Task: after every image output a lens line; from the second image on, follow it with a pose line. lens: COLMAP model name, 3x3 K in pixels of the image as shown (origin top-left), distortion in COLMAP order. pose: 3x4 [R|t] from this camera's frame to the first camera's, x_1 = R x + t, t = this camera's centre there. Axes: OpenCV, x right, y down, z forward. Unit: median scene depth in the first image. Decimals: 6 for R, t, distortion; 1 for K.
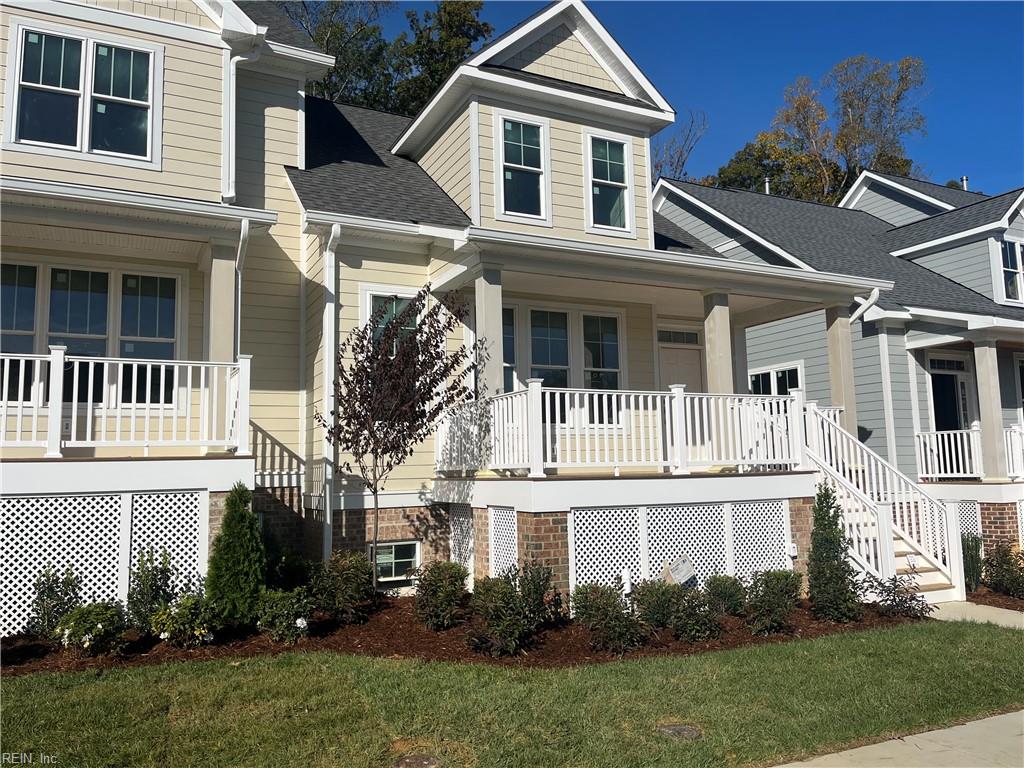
lens RADIAL K [[773.9, 0, 515.3], [0, 773.9, 384.1], [0, 0, 1]] dist [0.071020, -0.101885]
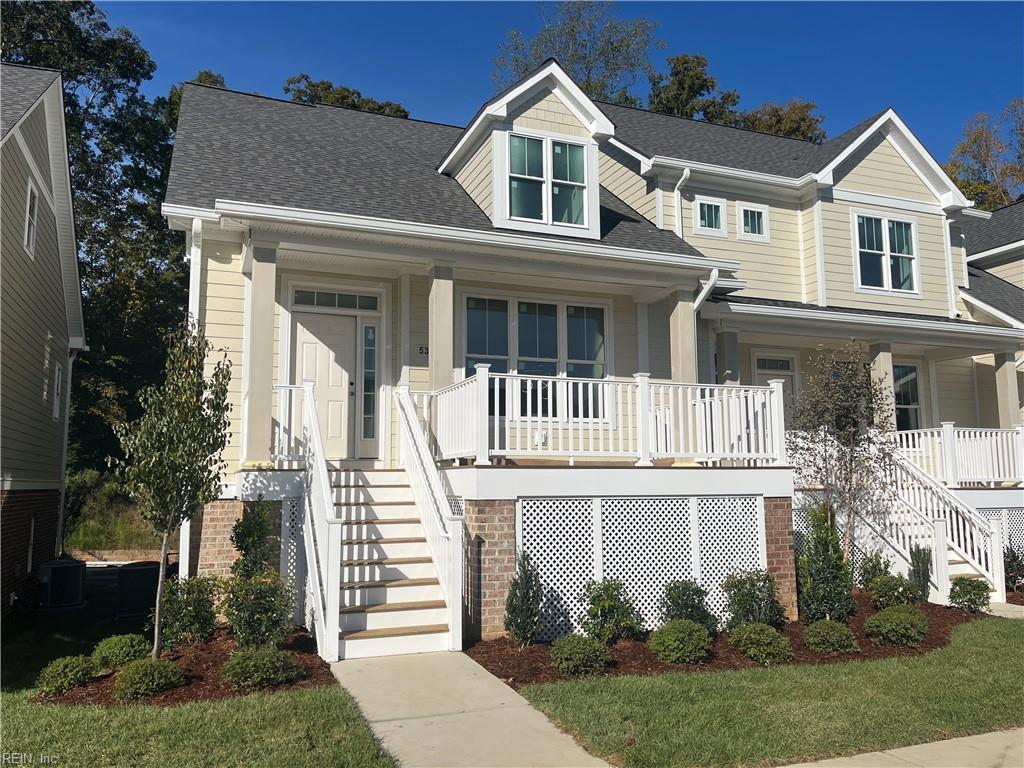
lens RADIAL K [[780.9, 0, 511.9], [0, 780.9, 390.9], [0, 0, 1]] dist [0.026538, -0.002325]
pose [[0.996564, 0.002445, -0.082791, -1.131102], [-0.002871, 0.999983, -0.005028, -0.079701], [0.082778, 0.005249, 0.996554, -0.623333]]
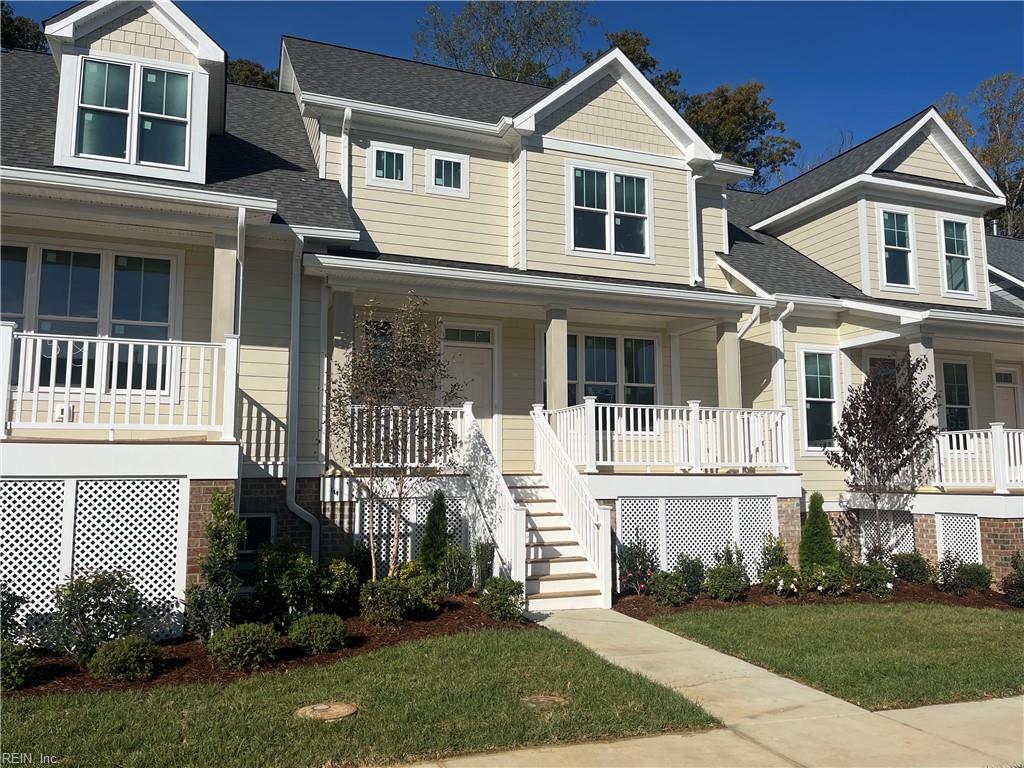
lens RADIAL K [[771.6, 0, 518.0], [0, 771.6, 387.4], [0, 0, 1]] dist [0.075662, -0.101227]
pose [[0.994926, 0.007370, -0.100341, -0.552511], [-0.007530, 0.999971, -0.001215, -0.049740], [0.100329, 0.001965, 0.994952, -0.391073]]
